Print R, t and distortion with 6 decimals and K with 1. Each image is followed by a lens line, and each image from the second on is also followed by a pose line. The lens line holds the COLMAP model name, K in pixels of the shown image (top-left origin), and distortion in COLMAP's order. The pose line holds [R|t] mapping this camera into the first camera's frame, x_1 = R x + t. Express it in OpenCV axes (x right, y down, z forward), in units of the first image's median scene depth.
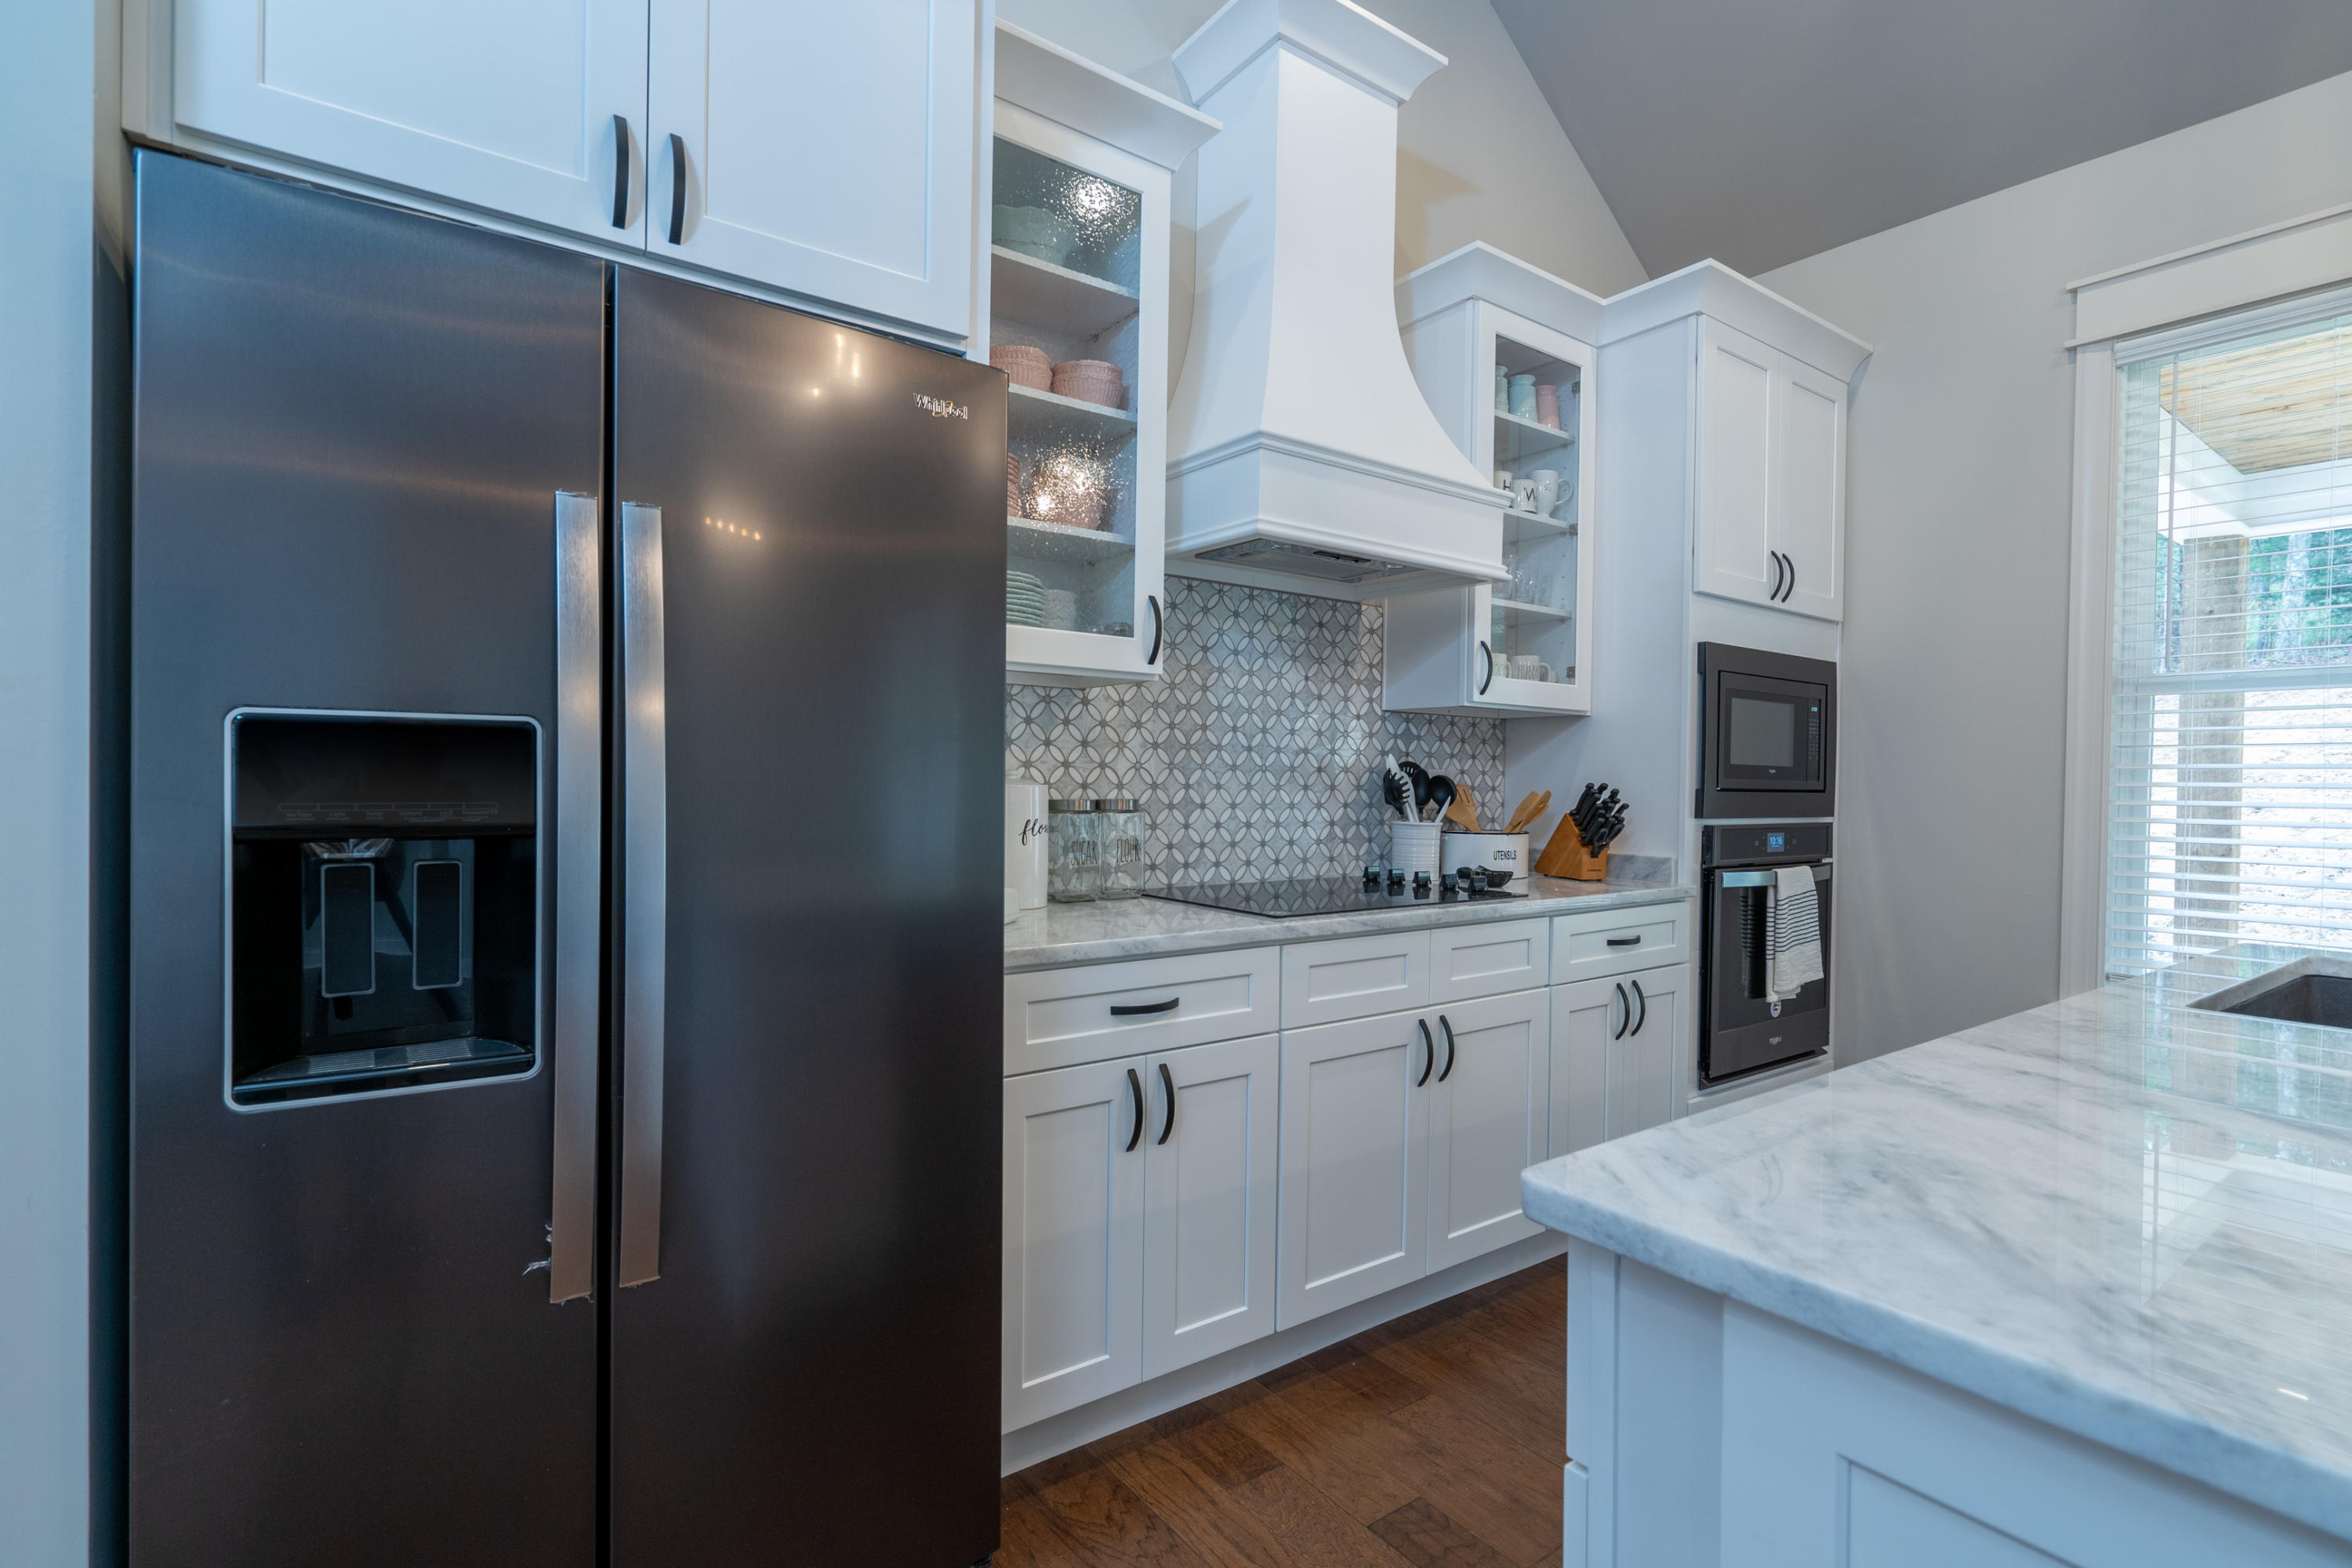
lens RADIAL K [[1101.7, 0, 1190.5], [0, 1101.7, 790.3], [0, 0, 1]] dist [-0.001987, 0.000233]
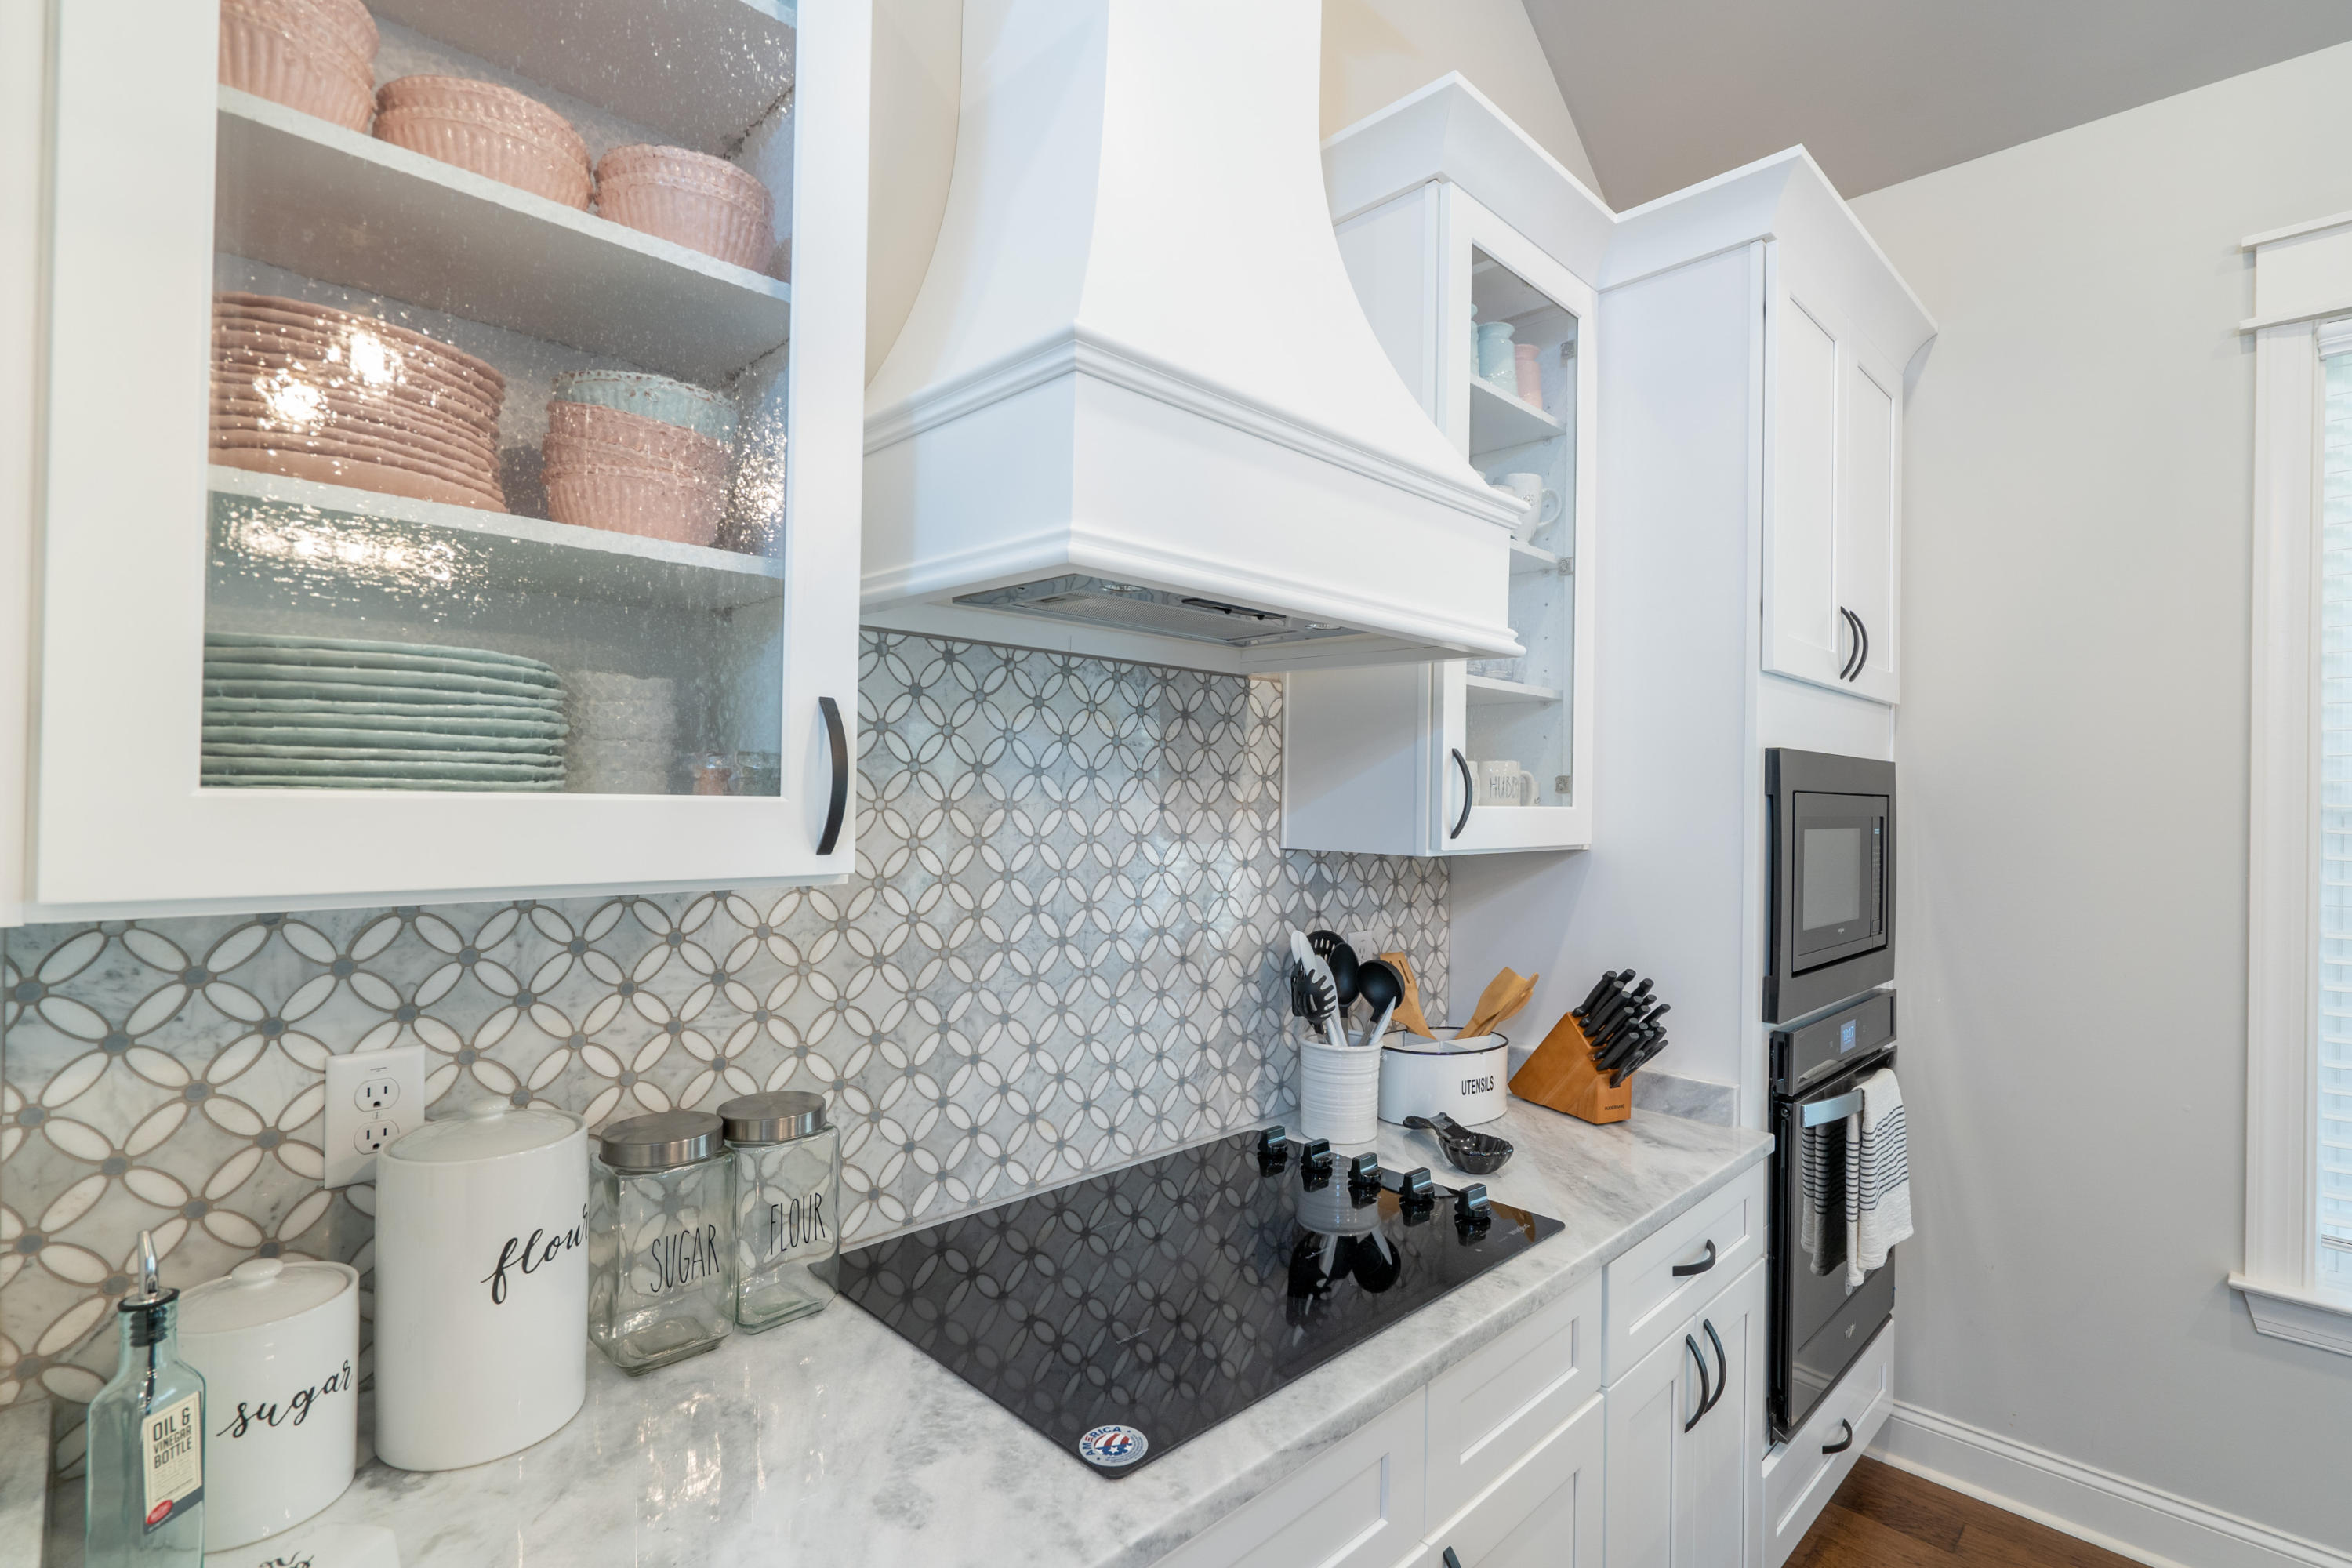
lens RADIAL K [[1101.7, 0, 1190.5], [0, 1101.7, 790.3], [0, 0, 1]] dist [-0.001987, 0.000233]
pose [[0.988306, 0.000734, 0.152479, 0.030895], [0.001030, 0.999933, -0.011490, -0.103034], [-0.152477, 0.011513, 0.988240, 0.416832]]
